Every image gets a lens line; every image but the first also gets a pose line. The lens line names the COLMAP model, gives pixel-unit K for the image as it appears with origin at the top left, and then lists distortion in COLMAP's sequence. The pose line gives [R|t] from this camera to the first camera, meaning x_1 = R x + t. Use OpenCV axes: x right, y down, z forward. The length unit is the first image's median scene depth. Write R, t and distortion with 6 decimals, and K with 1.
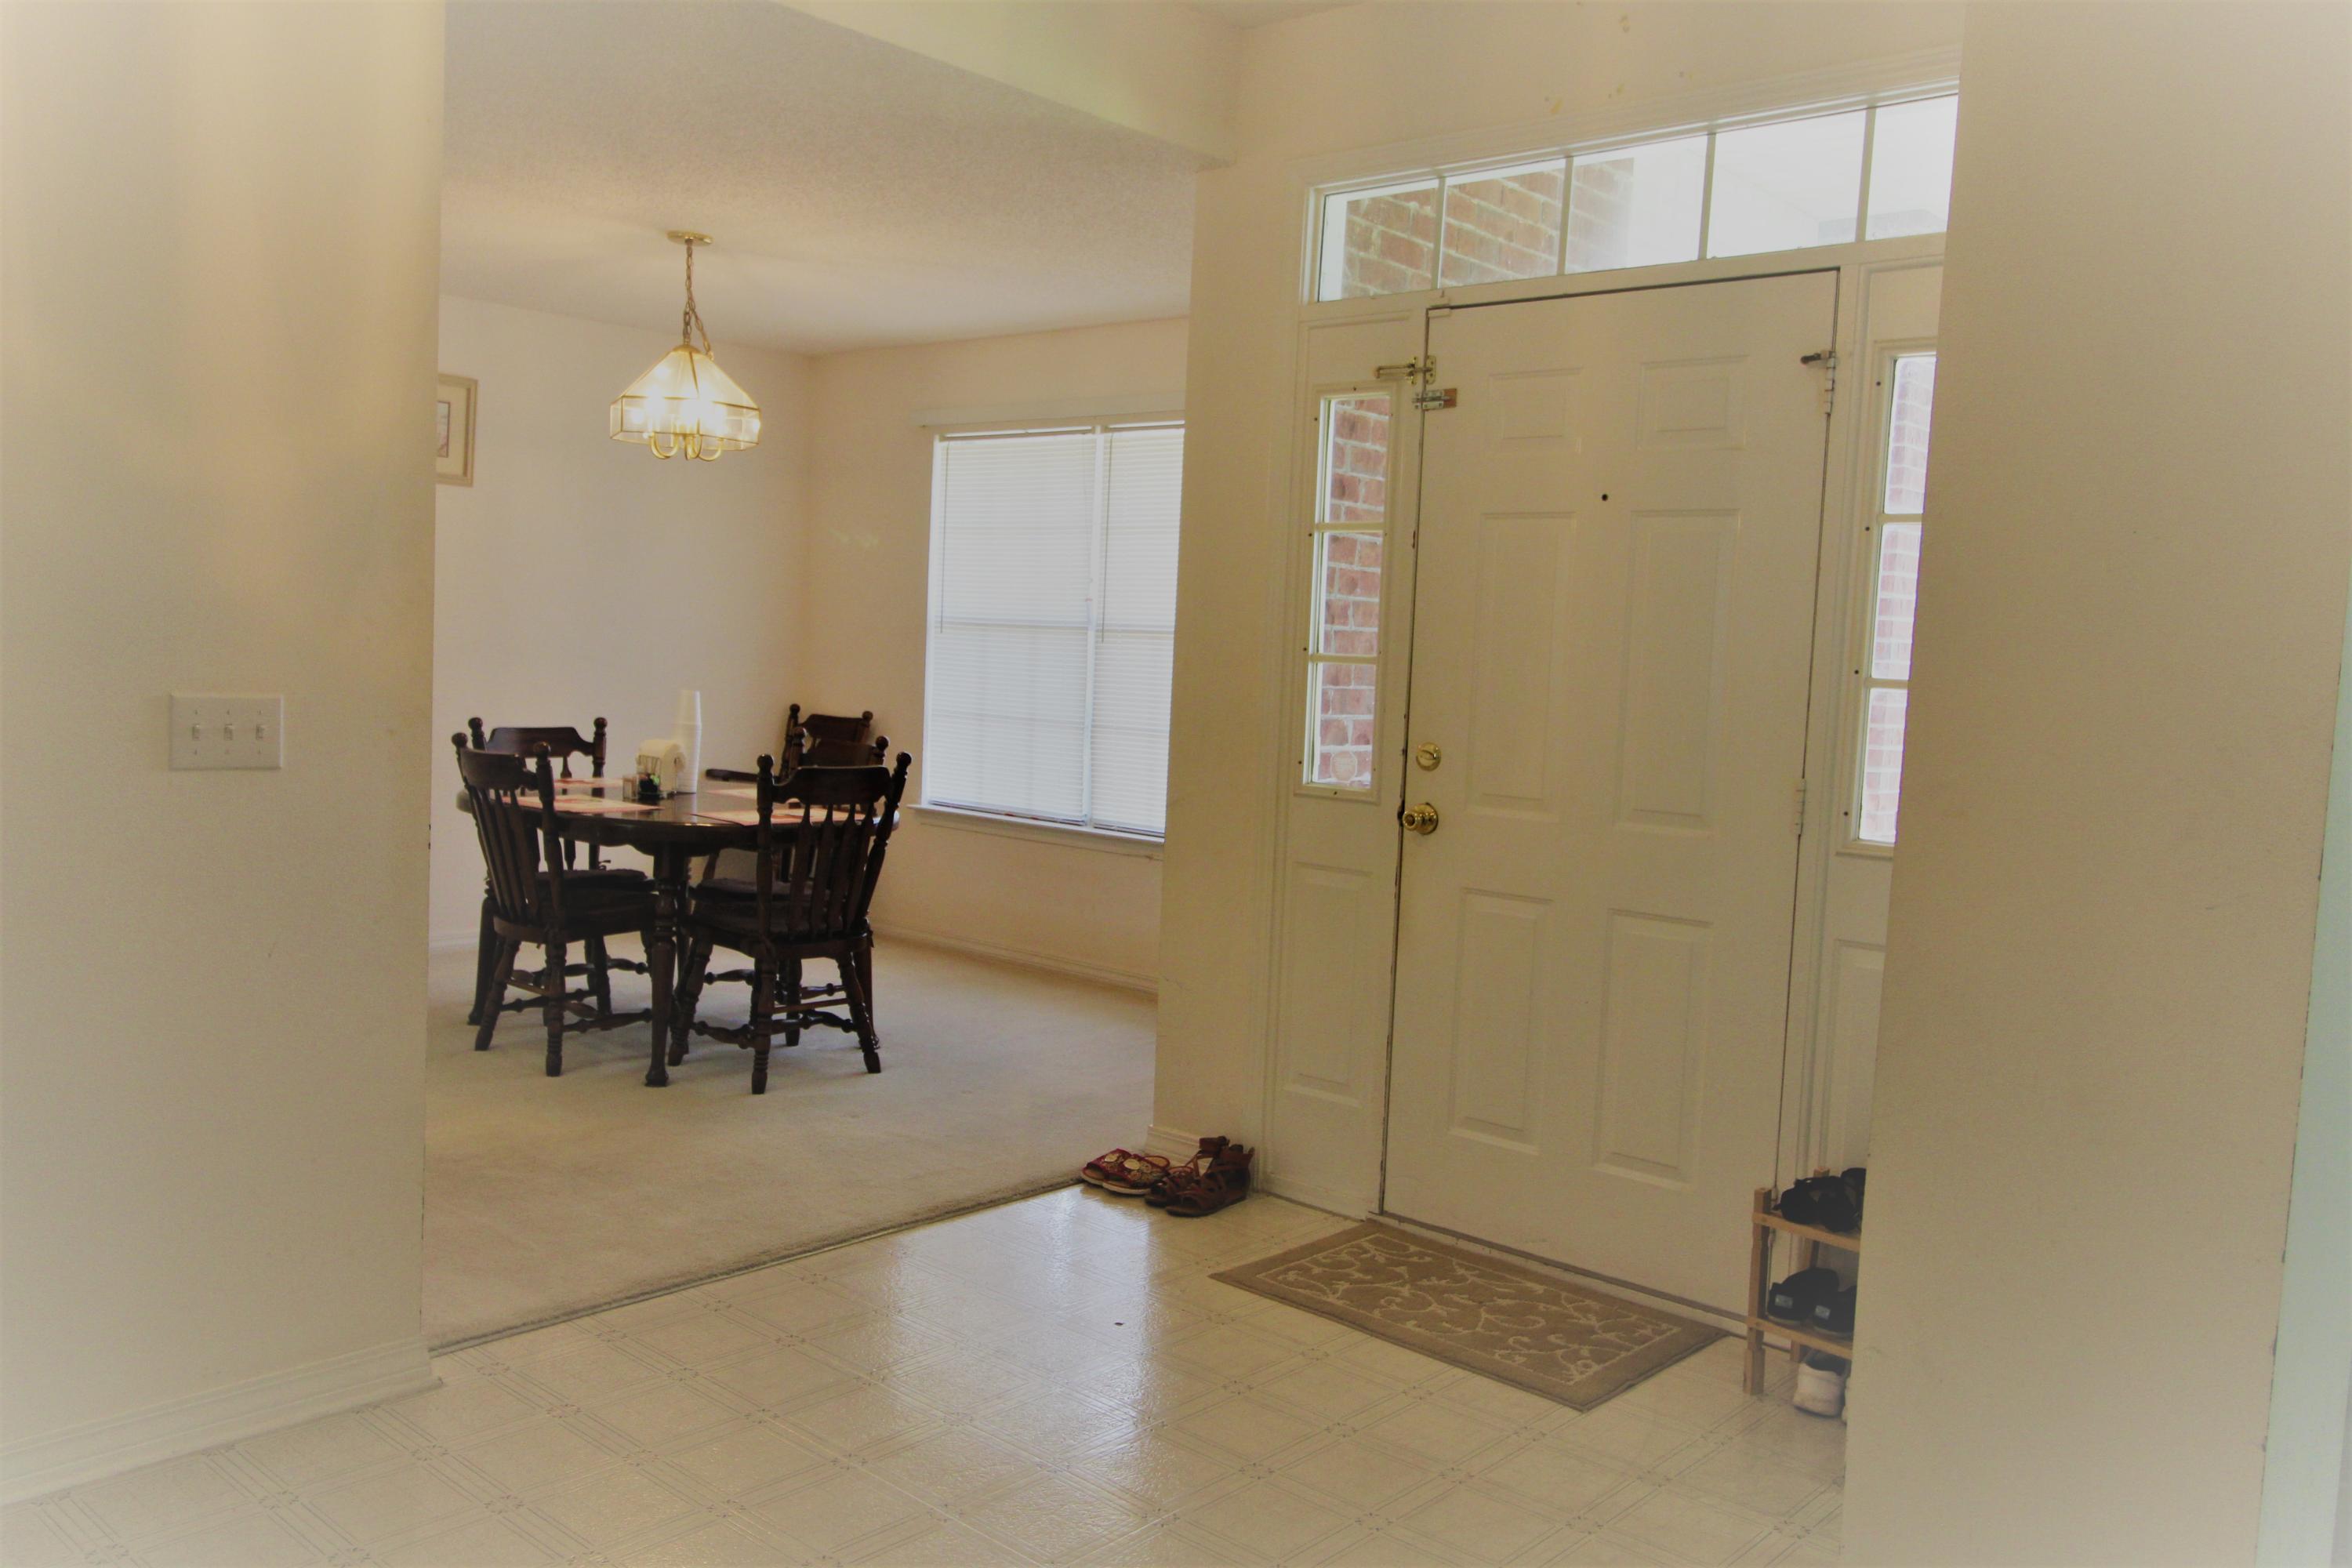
lens RADIAL K [[1844.8, 0, 1174.0], [0, 1844.8, 771.7], [0, 0, 1]] dist [0.007167, 0.003579]
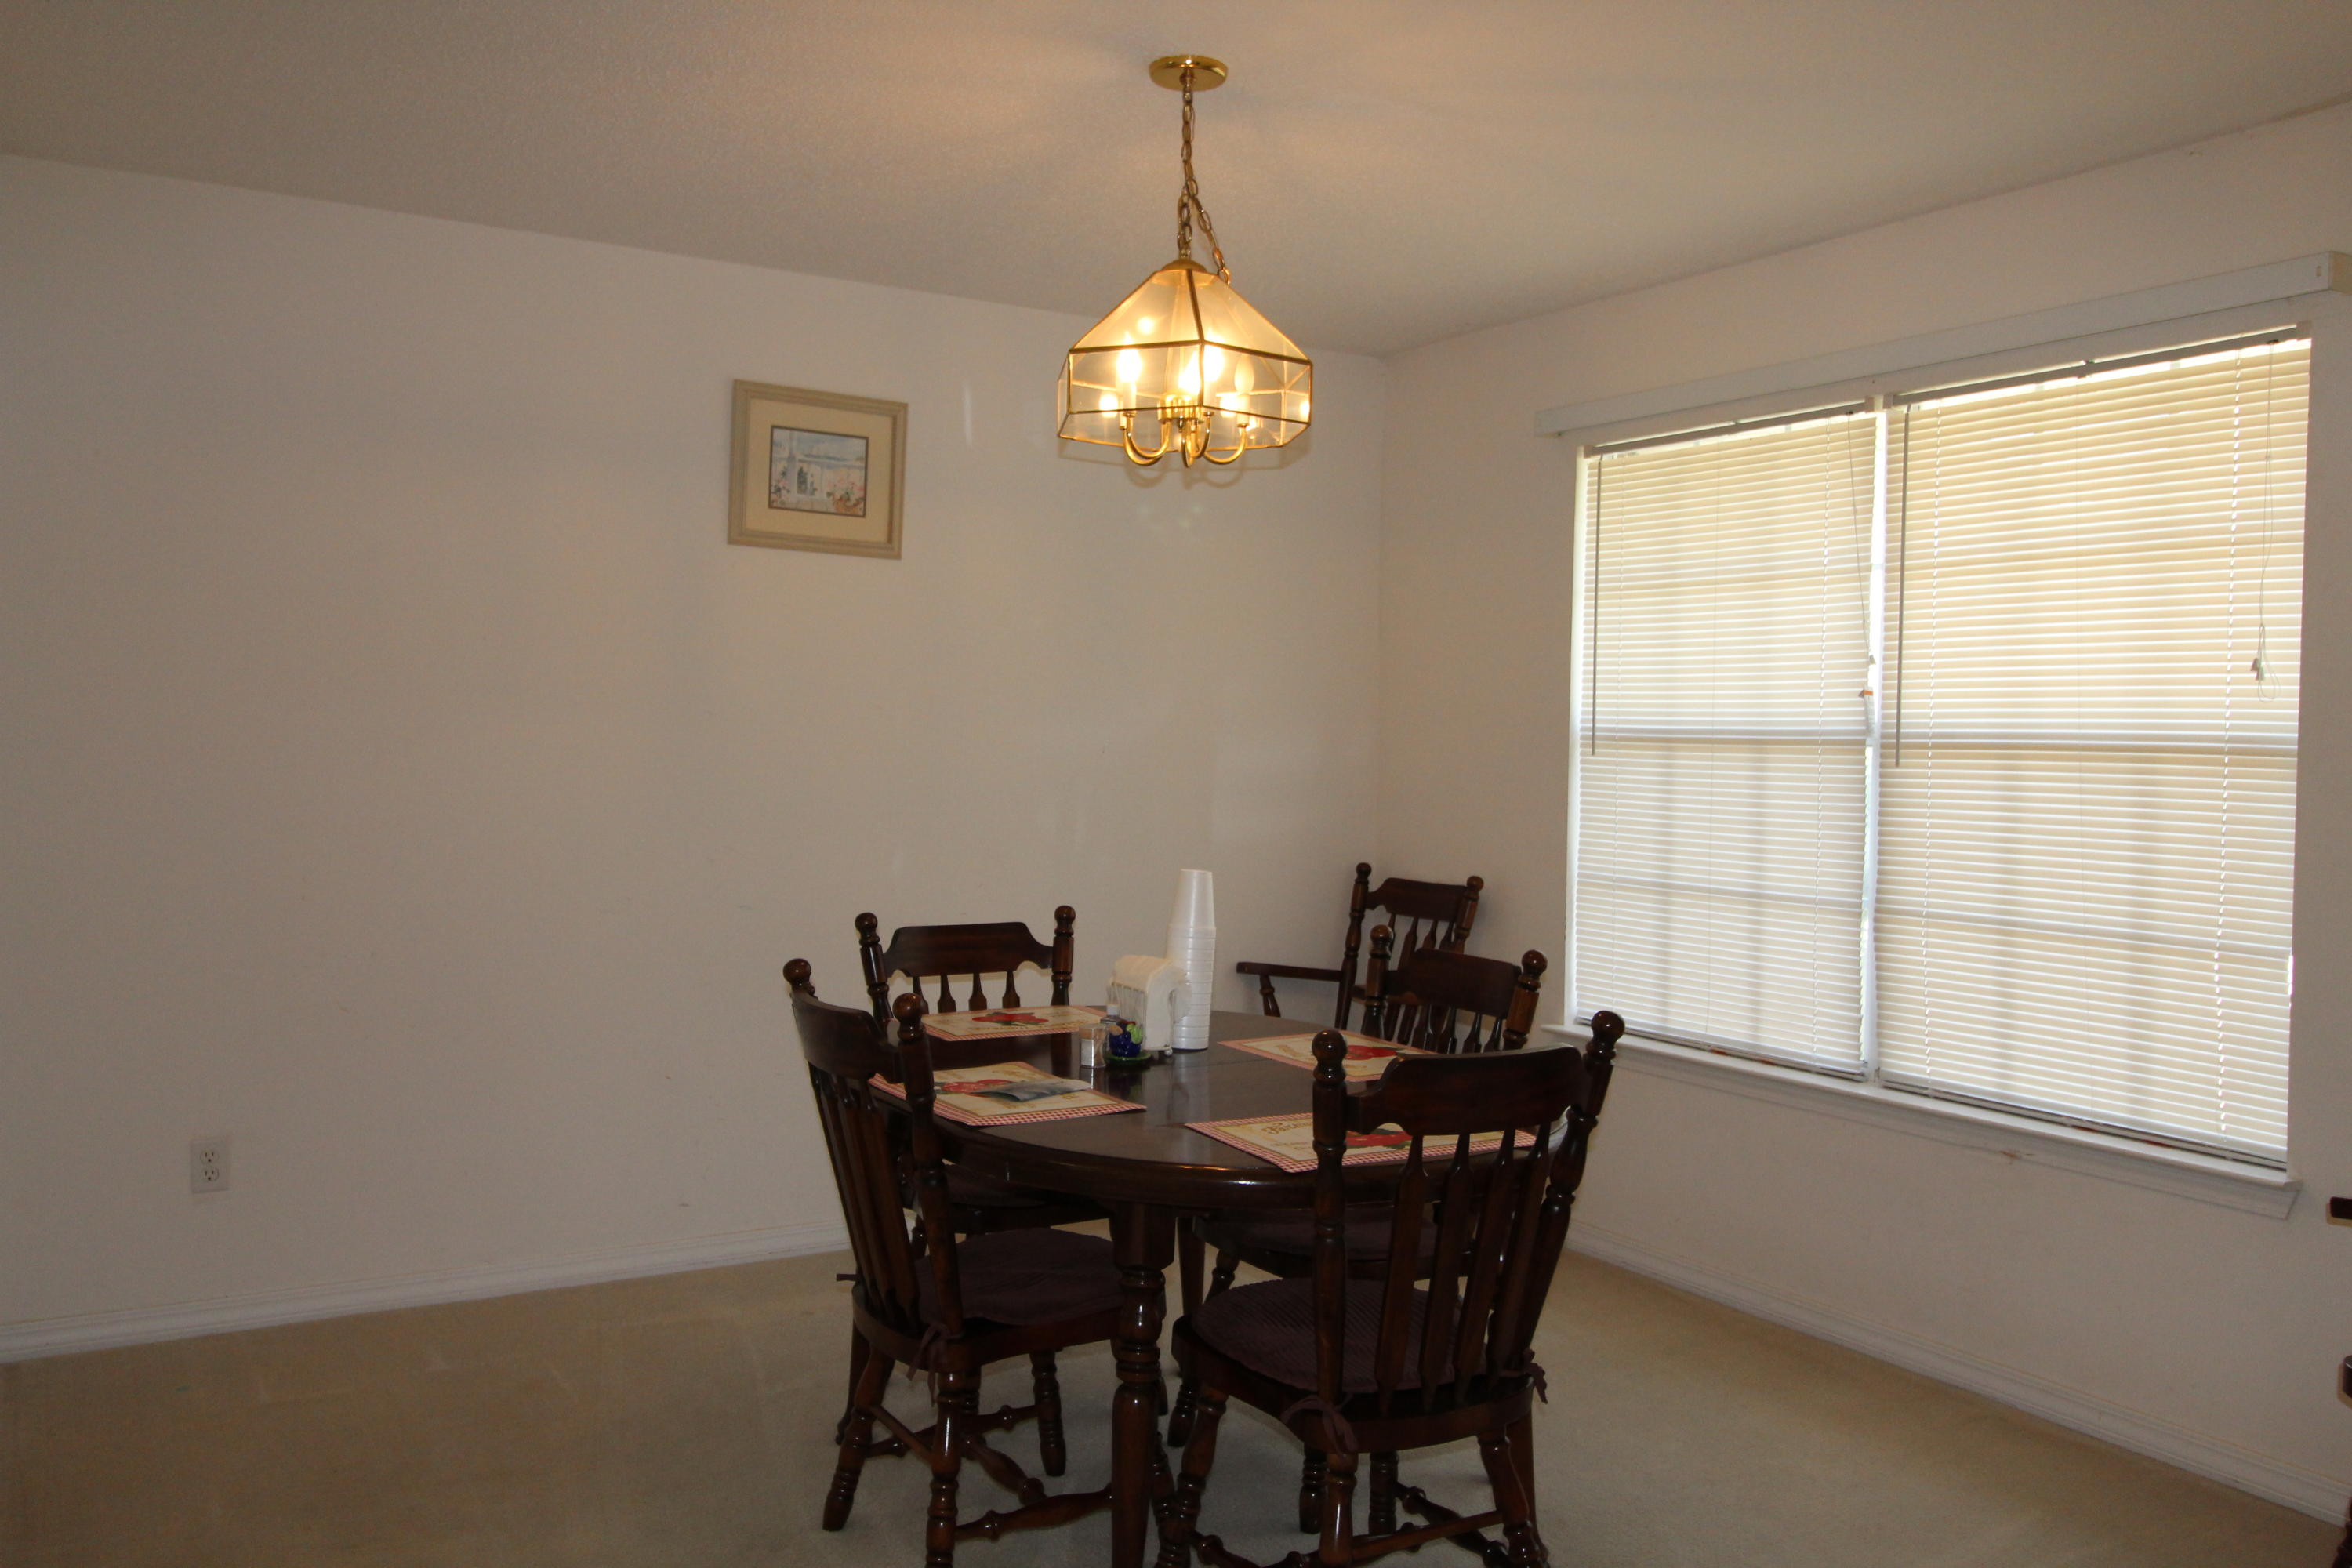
lens RADIAL K [[1844.8, 0, 1174.0], [0, 1844.8, 771.7], [0, 0, 1]] dist [0.007167, 0.003579]
pose [[0.956944, -0.021754, -0.289455, -0.097466], [0.004155, 0.998112, -0.061276, -0.037722], [0.290242, 0.057435, 0.955228, 0.427524]]
